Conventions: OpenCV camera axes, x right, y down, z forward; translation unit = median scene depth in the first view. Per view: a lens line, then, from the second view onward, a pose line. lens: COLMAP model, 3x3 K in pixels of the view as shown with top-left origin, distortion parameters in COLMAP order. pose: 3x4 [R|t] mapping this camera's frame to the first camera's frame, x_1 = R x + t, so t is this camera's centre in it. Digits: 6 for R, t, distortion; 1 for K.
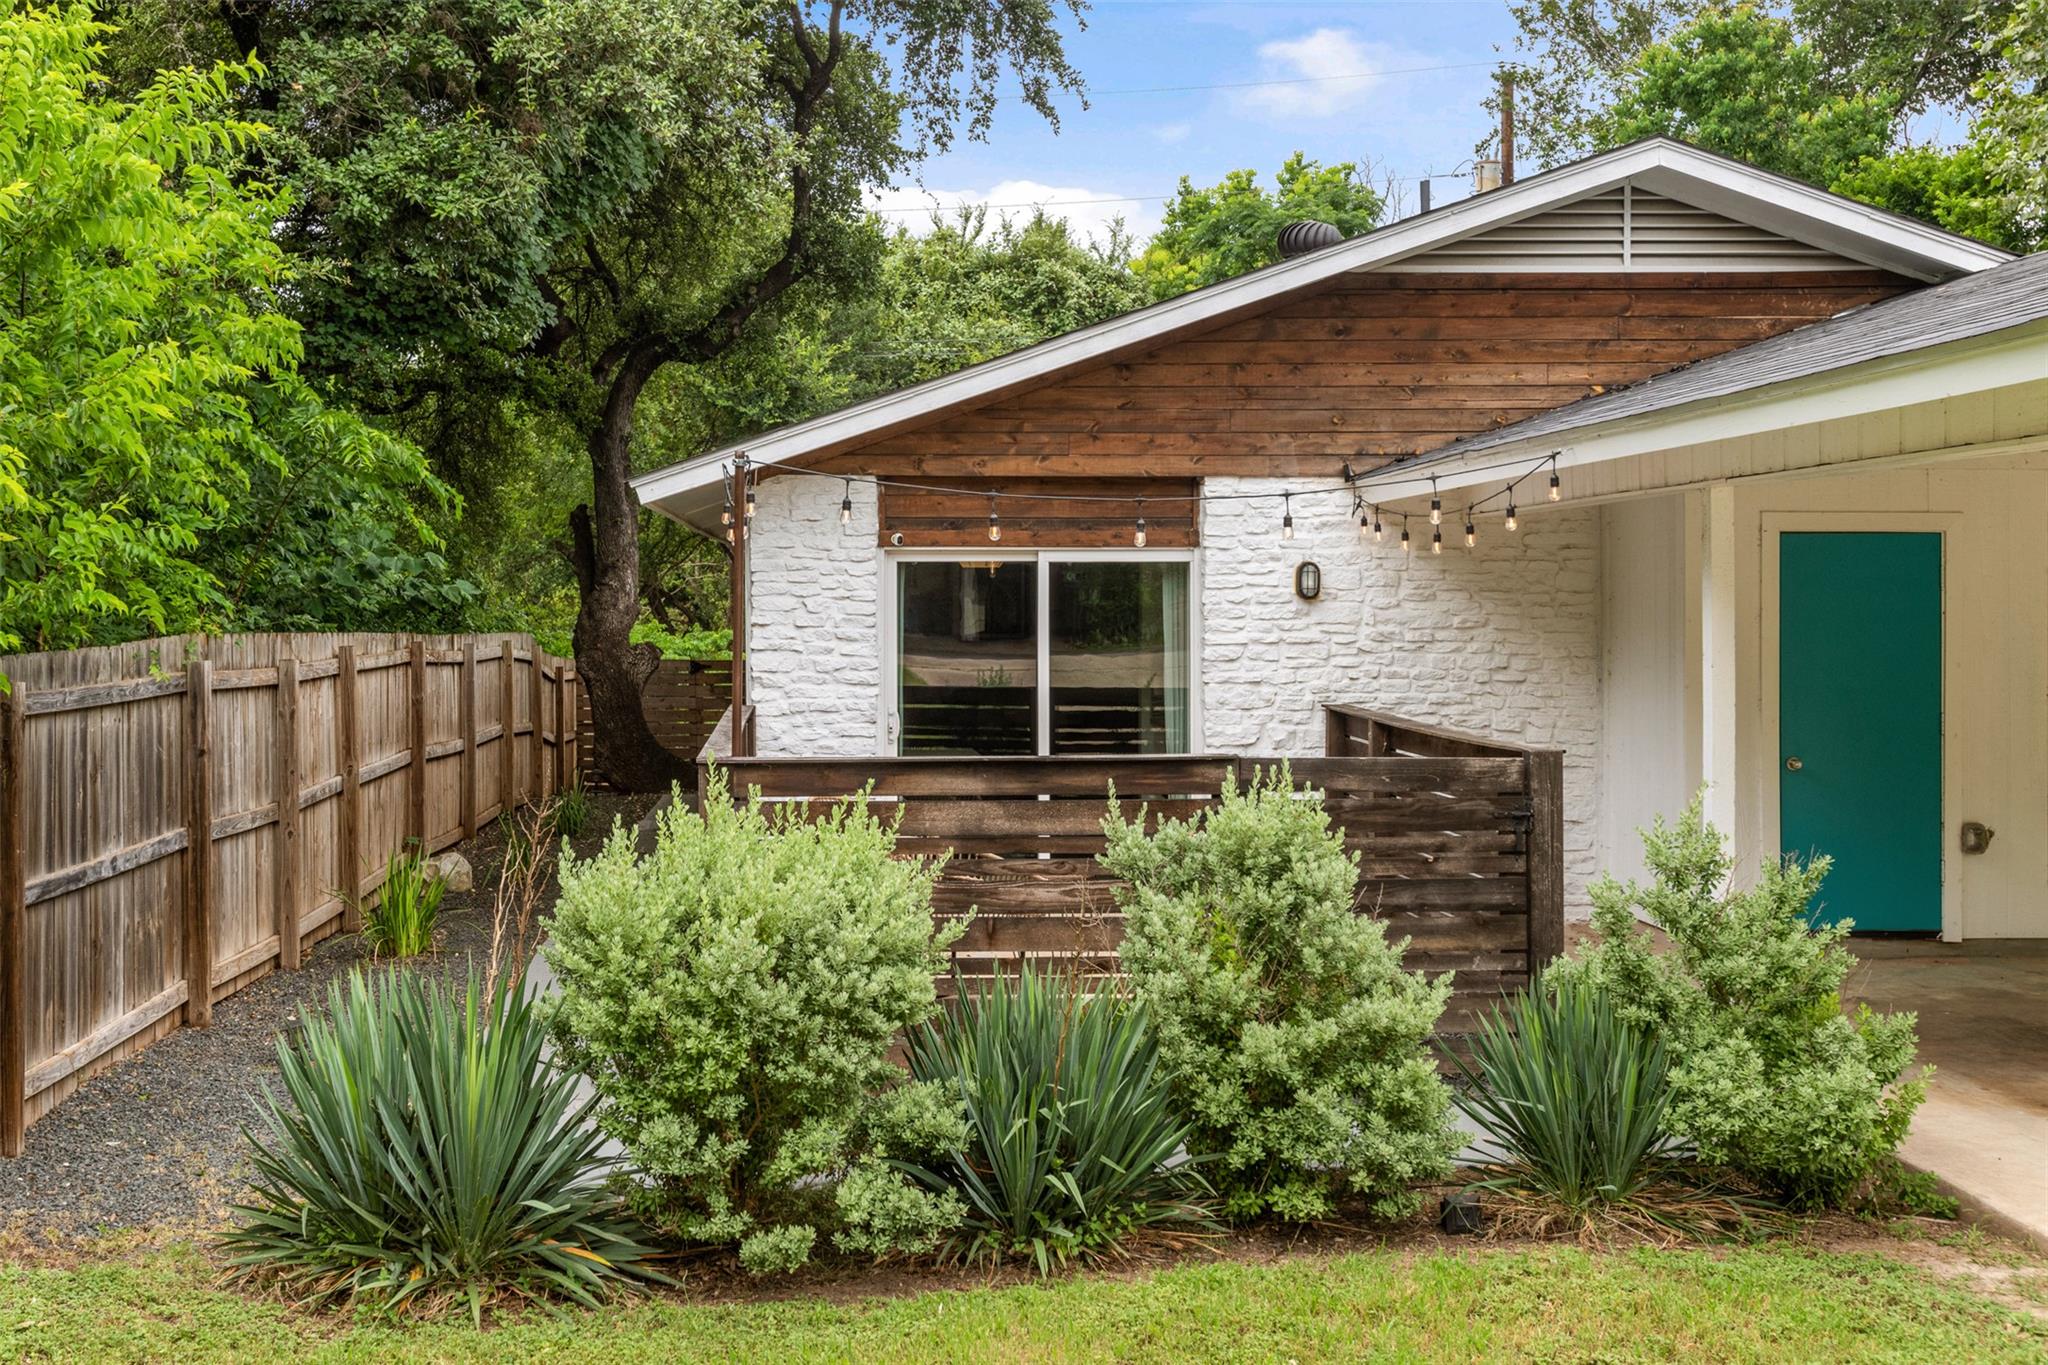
lens RADIAL K [[1967.5, 0, 1024.0], [0, 1967.5, 682.5], [0, 0, 1]] dist [0.011462, 0.004422]
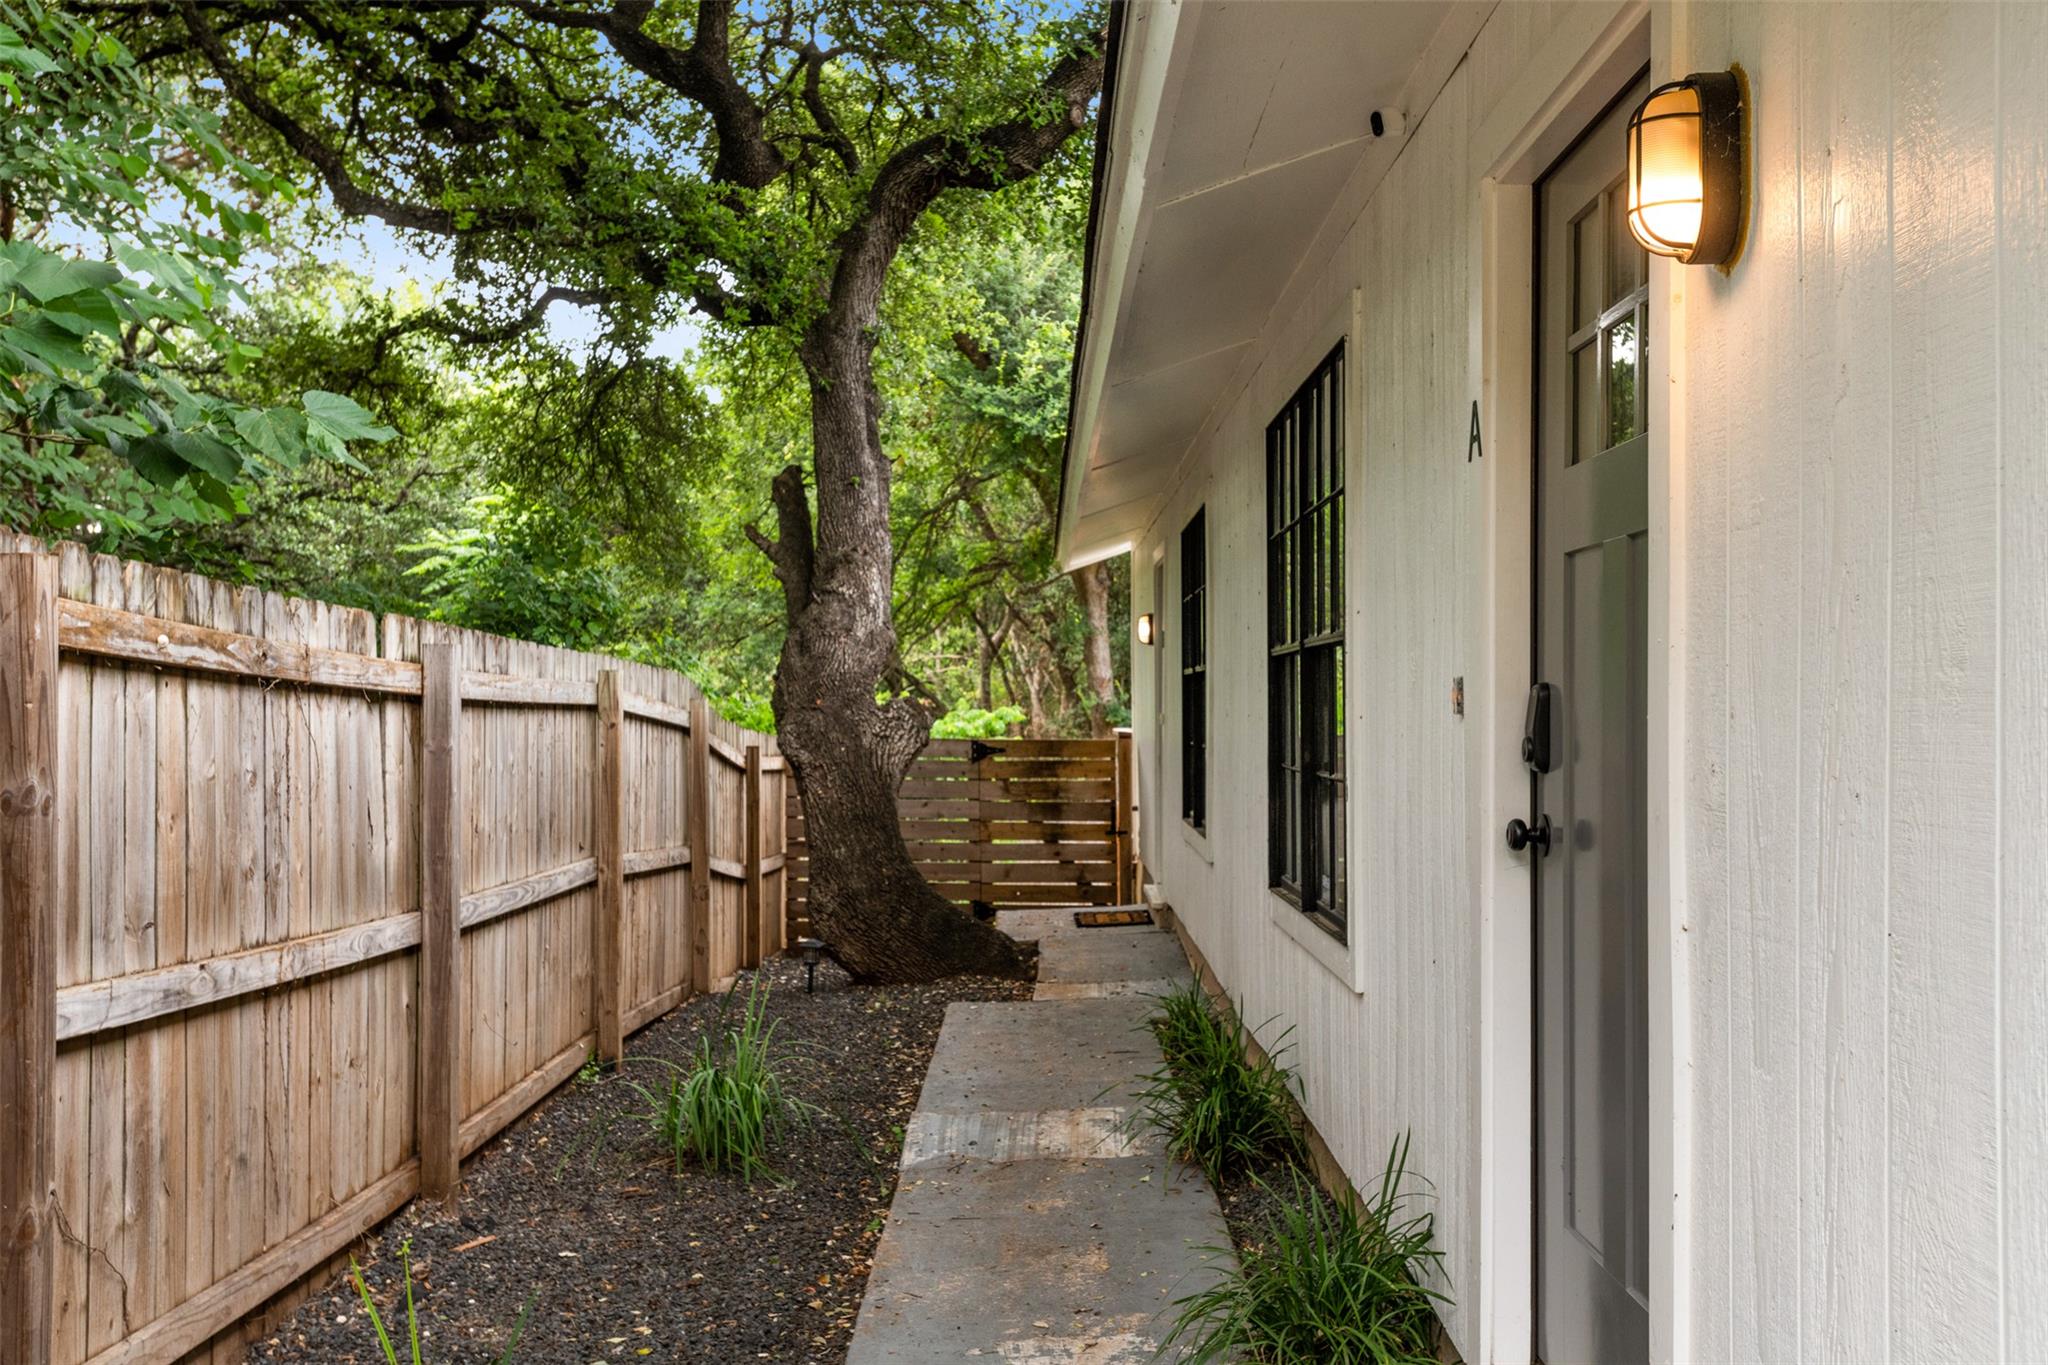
lens RADIAL K [[1967.5, 0, 1024.0], [0, 1967.5, 682.5], [0, 0, 1]] dist [0.011462, 0.004422]
pose [[0.993133, -0.001136, -0.116982, -0.209684], [-0.005111, 0.998577, -0.053089, 0.008385], [0.116876, 0.053322, 0.991714, 1.024133]]
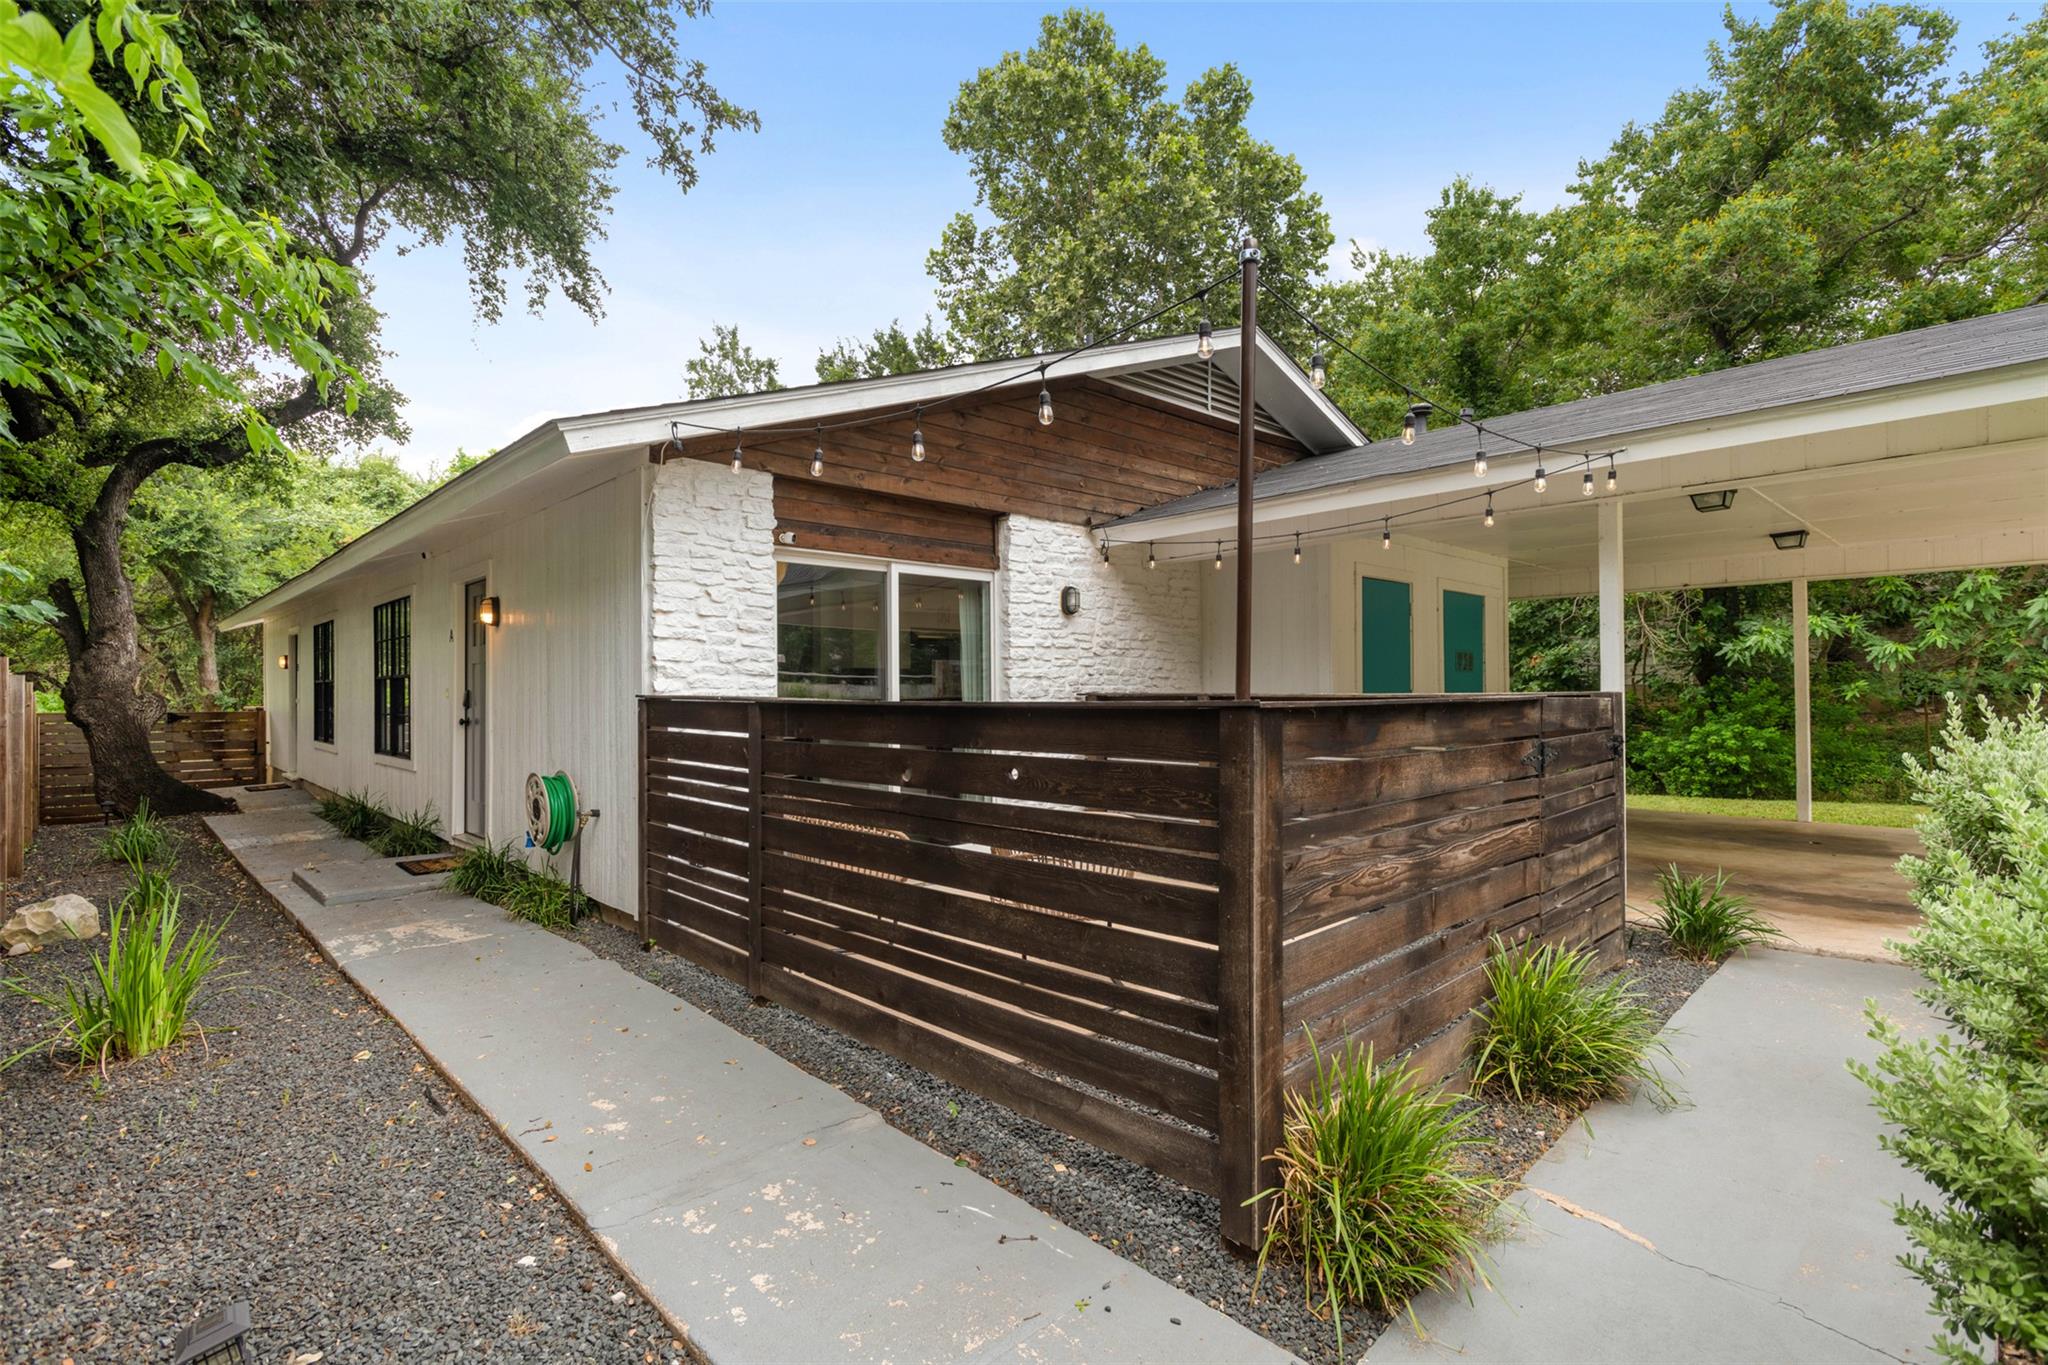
lens RADIAL K [[912.9, 0, 994.5], [0, 912.9, 687.1], [0, 0, 1]] dist [0.010697, -0.000136]
pose [[0.796688, -0.001907, 0.604388, -0.267469], [0.030766, 0.998826, -0.037404, 0.028075], [-0.603608, 0.048394, 0.795812, 0.538030]]
